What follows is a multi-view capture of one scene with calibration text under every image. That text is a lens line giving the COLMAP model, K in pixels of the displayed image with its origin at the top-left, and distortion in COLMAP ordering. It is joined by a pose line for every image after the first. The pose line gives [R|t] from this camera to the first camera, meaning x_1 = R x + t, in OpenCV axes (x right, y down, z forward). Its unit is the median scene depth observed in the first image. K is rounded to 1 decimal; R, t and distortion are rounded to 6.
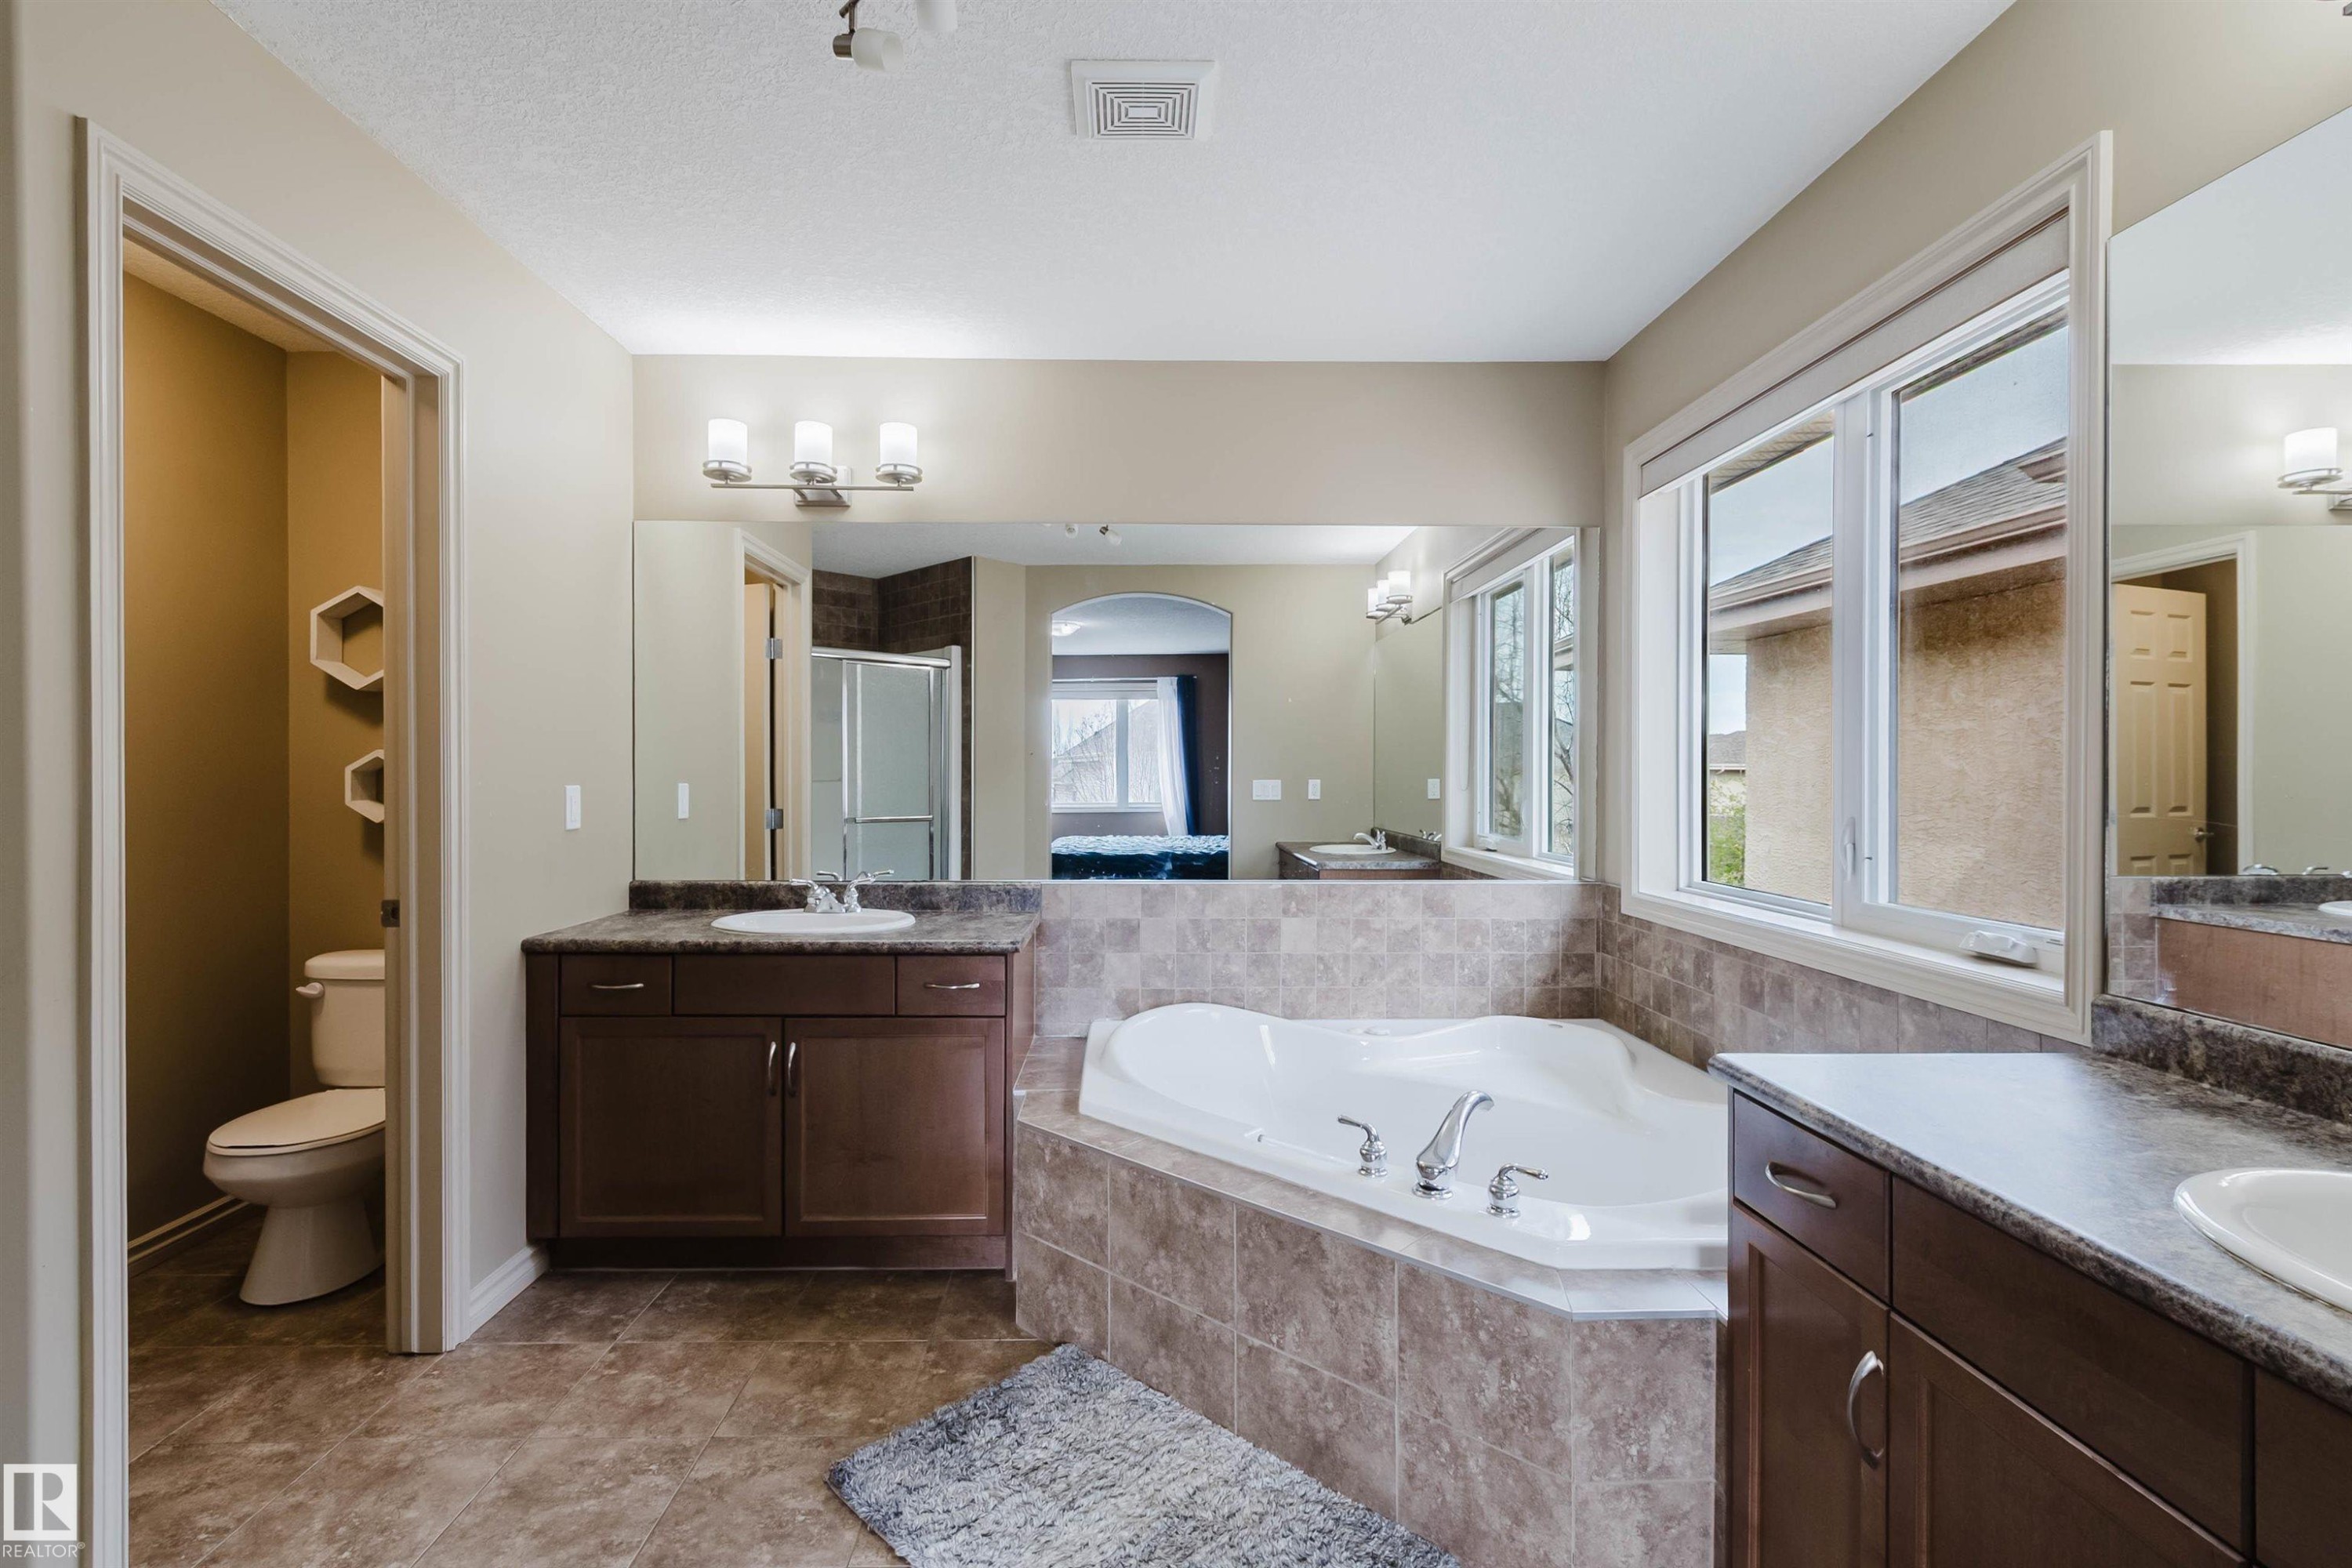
lens RADIAL K [[1085.5, 0, 1176.0], [0, 1085.5, 784.0], [0, 0, 1]] dist [0.001936, 0.000680]
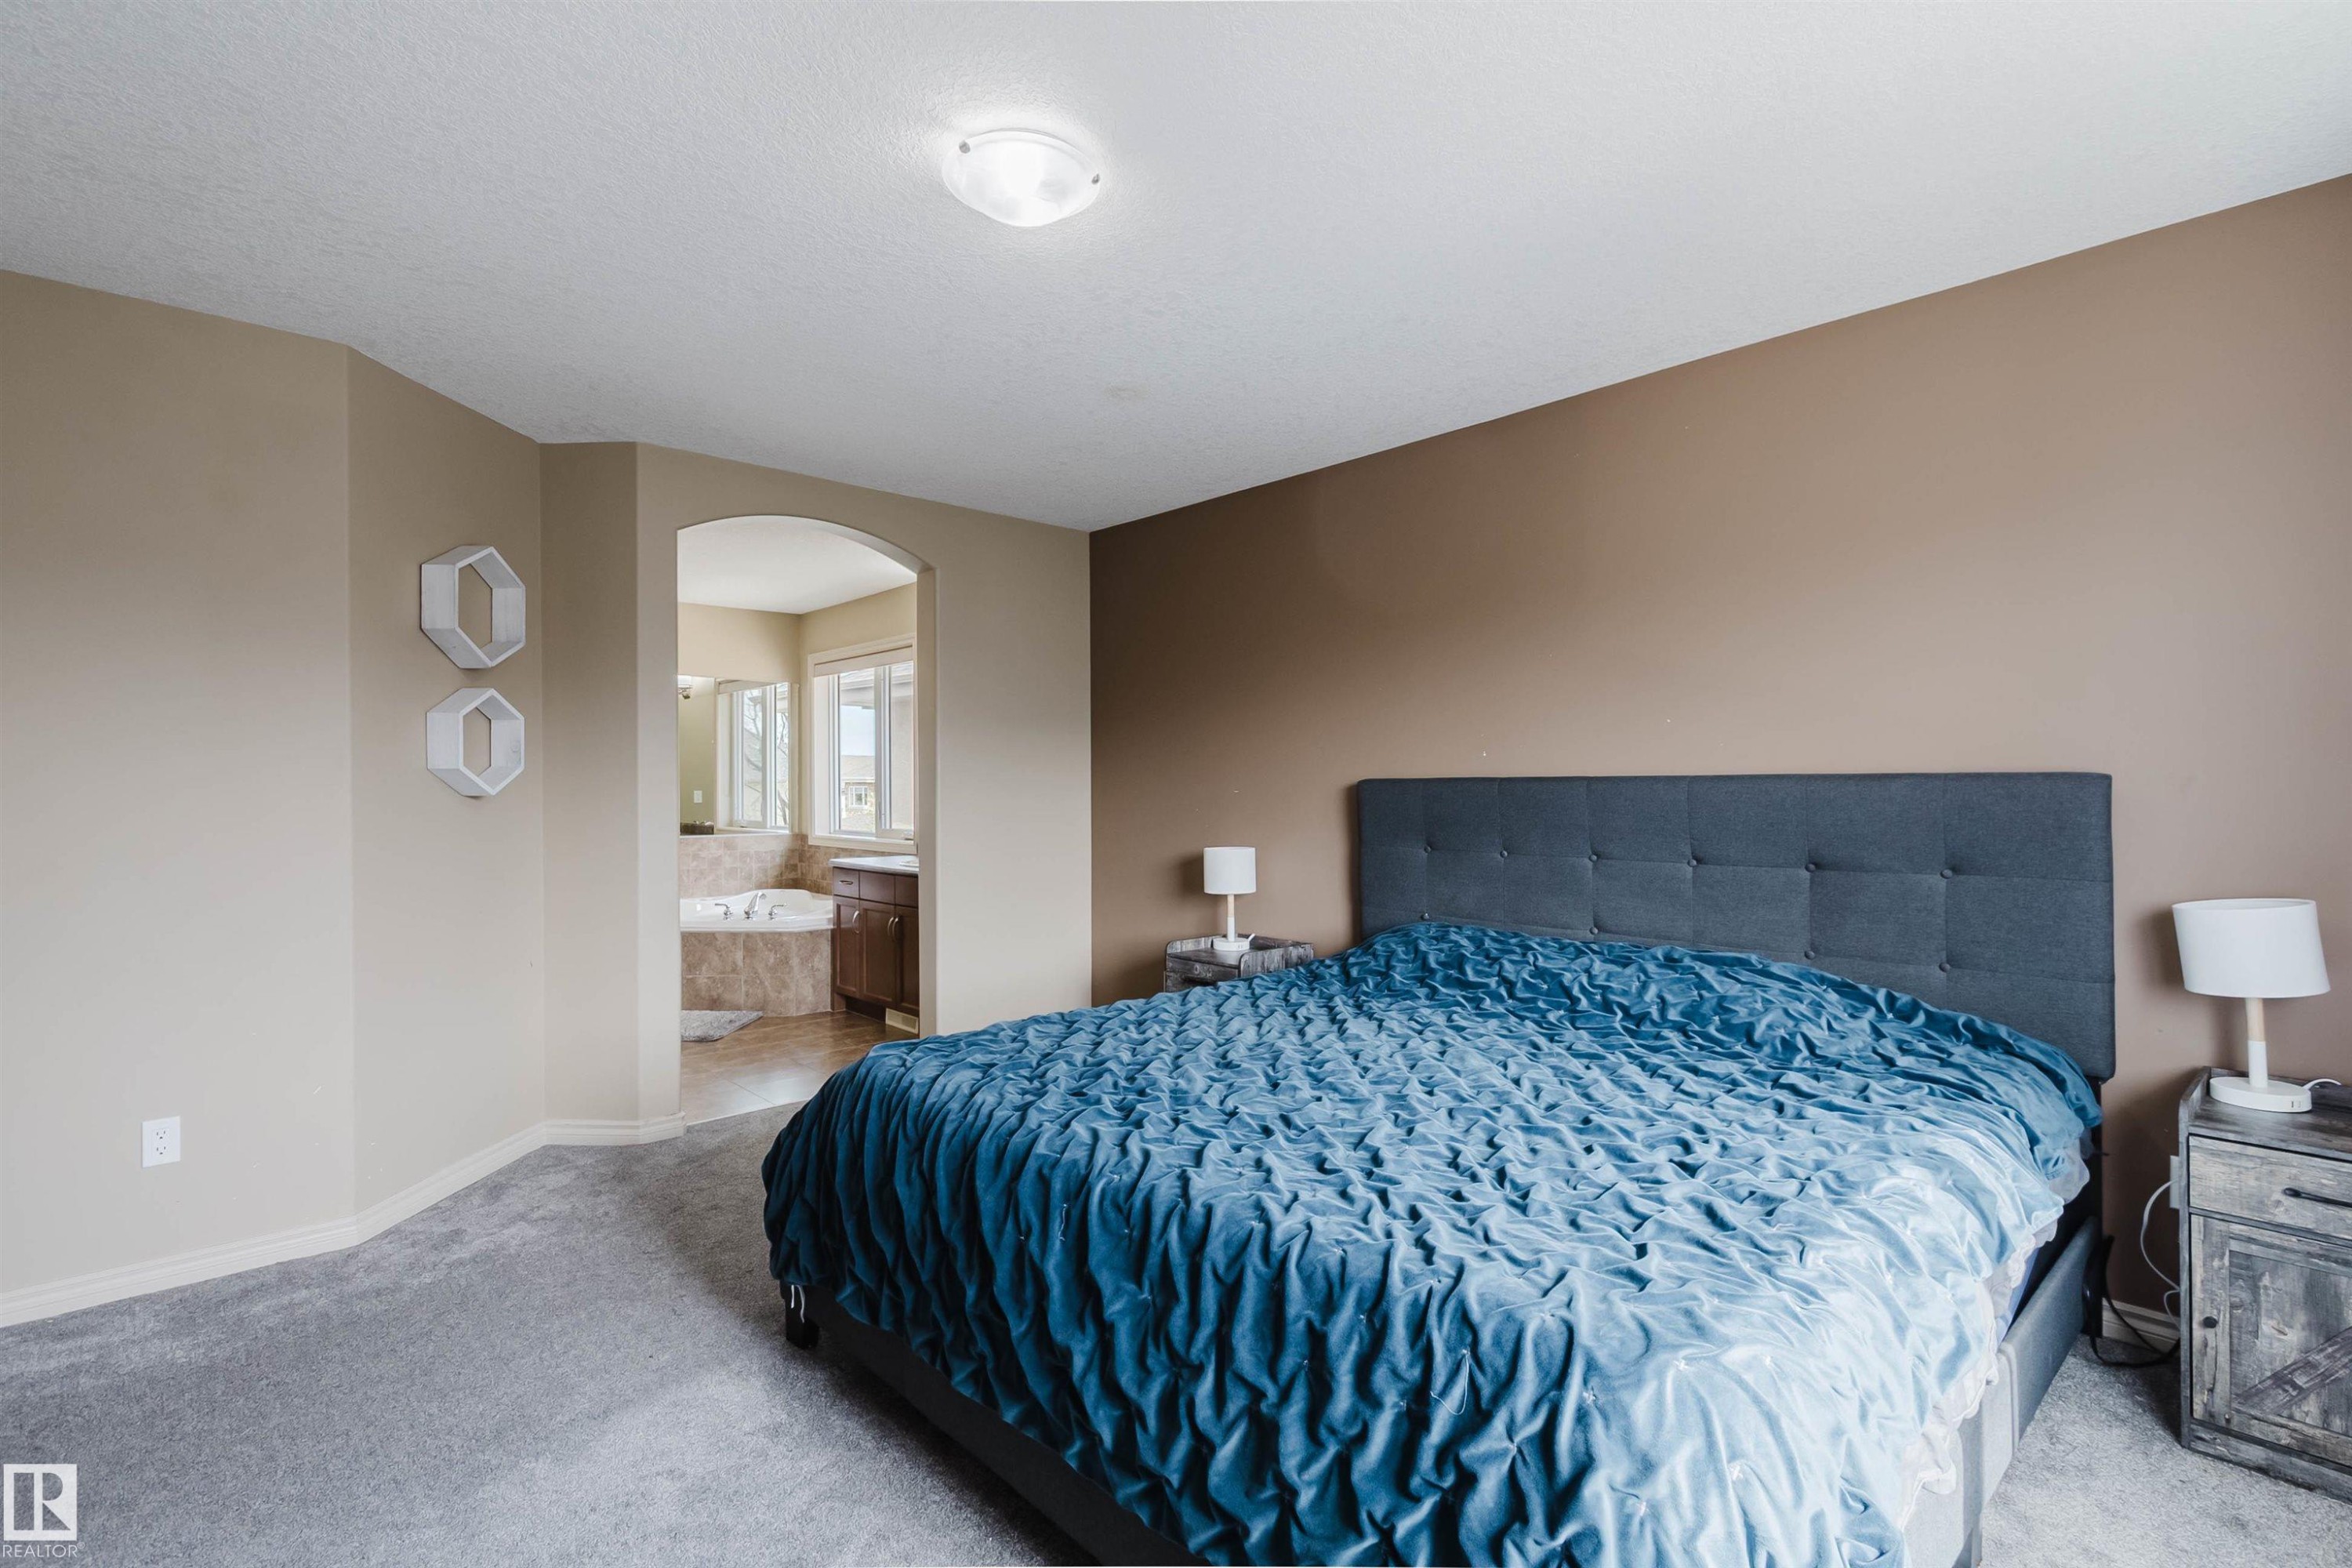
lens RADIAL K [[1085.5, 0, 1176.0], [0, 1085.5, 784.0], [0, 0, 1]] dist [0.001936, 0.000680]
pose [[0.760494, -0.006437, 0.649313, -0.581965], [0.011290, 0.999931, -0.003311, -0.000501], [-0.649247, 0.009849, 0.760514, -1.485754]]
